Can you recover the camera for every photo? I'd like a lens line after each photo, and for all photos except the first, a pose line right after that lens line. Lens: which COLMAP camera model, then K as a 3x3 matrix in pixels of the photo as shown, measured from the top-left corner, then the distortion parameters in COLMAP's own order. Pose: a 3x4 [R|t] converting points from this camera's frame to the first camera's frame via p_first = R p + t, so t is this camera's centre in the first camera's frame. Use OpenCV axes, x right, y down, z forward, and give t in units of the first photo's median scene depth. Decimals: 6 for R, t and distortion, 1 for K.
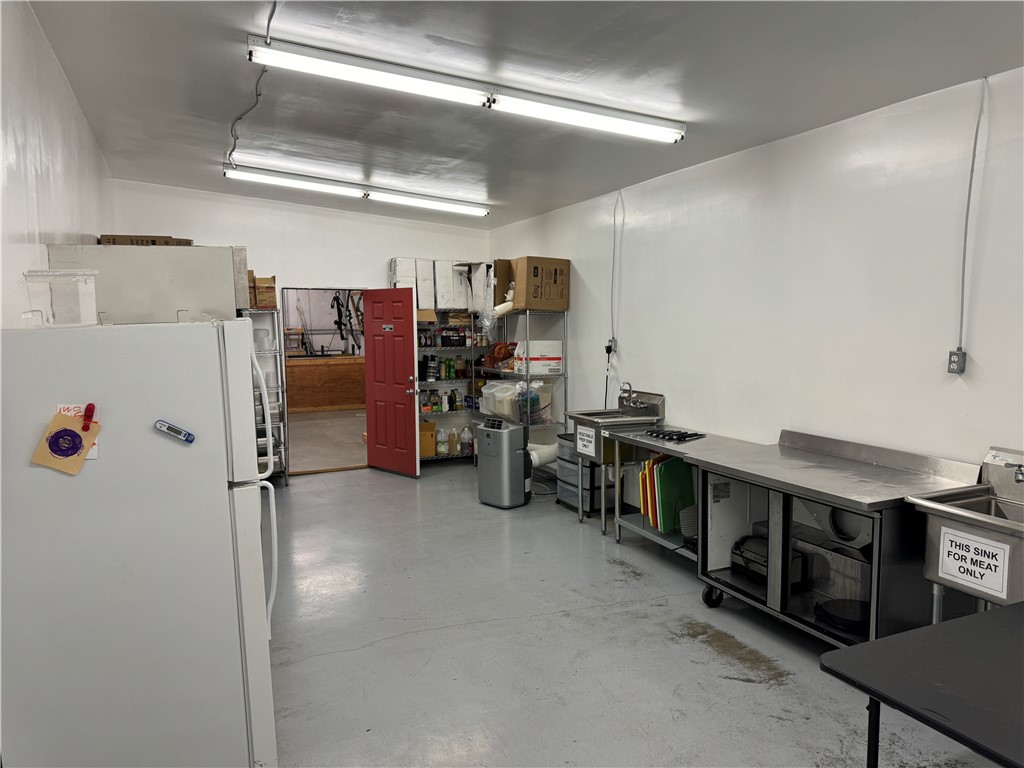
lens RADIAL K [[722.5, 0, 512.0], [0, 722.5, 384.0], [0, 0, 1]] dist [0.121636, -0.186381]
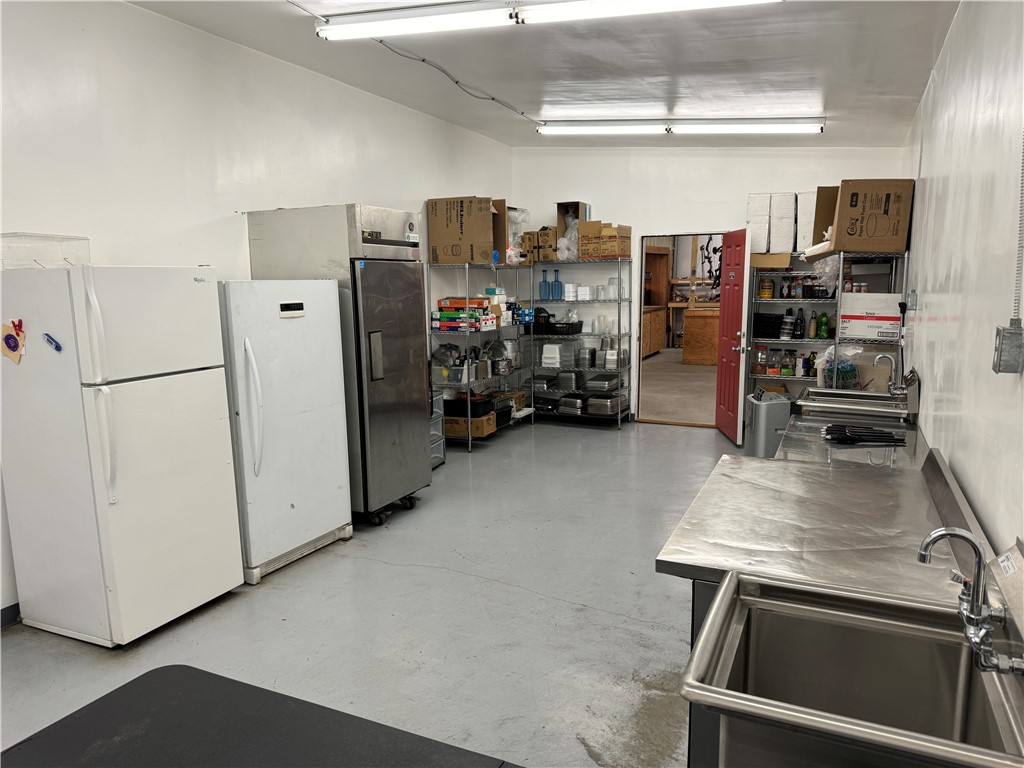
lens RADIAL K [[722.5, 0, 512.0], [0, 722.5, 384.0], [0, 0, 1]] dist [0.121636, -0.186381]
pose [[0.656631, 0.116817, -0.745111, 0.383570], [-0.065942, 0.993041, 0.097576, -0.016939], [0.751324, -0.014937, 0.659764, 0.226252]]
